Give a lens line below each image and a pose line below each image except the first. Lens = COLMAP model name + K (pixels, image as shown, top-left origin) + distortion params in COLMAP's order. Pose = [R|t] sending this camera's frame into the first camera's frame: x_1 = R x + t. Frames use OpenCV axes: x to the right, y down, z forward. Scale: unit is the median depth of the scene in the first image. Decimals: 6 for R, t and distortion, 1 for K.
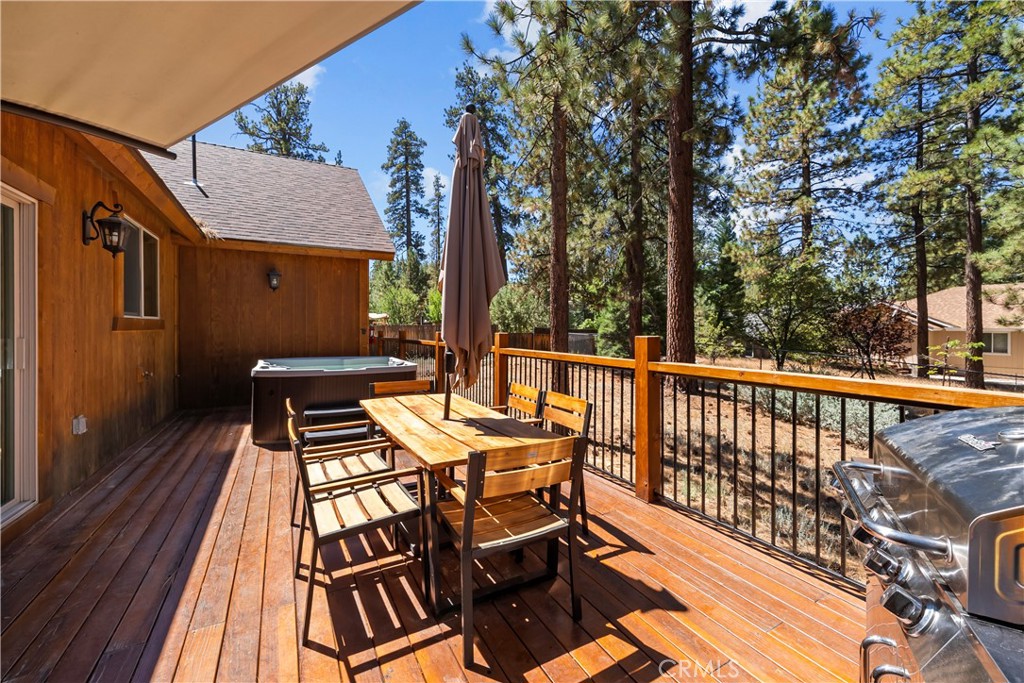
lens RADIAL K [[413.1, 0, 512.1], [0, 413.1, 338.4], [0, 0, 1]] dist [-0.001326, -0.000158]
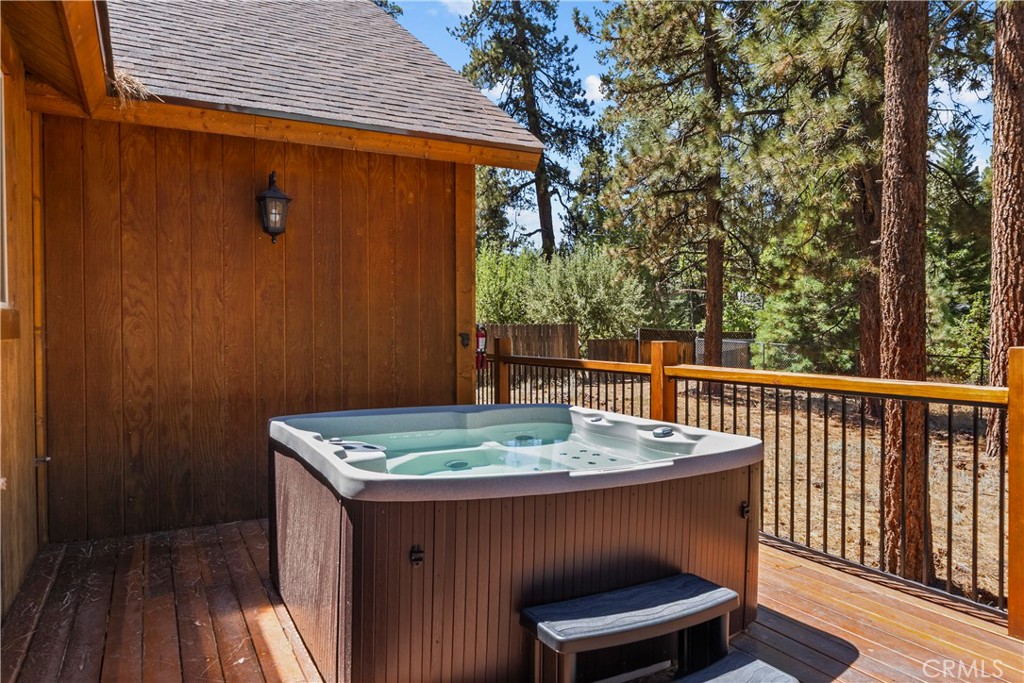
lens RADIAL K [[685.6, 0, 511.8], [0, 685.6, 356.7], [0, 0, 1]] dist [0.002818, 0.003047]
pose [[0.999755, -0.002080, -0.022036, -0.314295], [0.002395, 0.999895, 0.014283, -0.010202], [0.022004, -0.014333, 0.999655, 0.323544]]
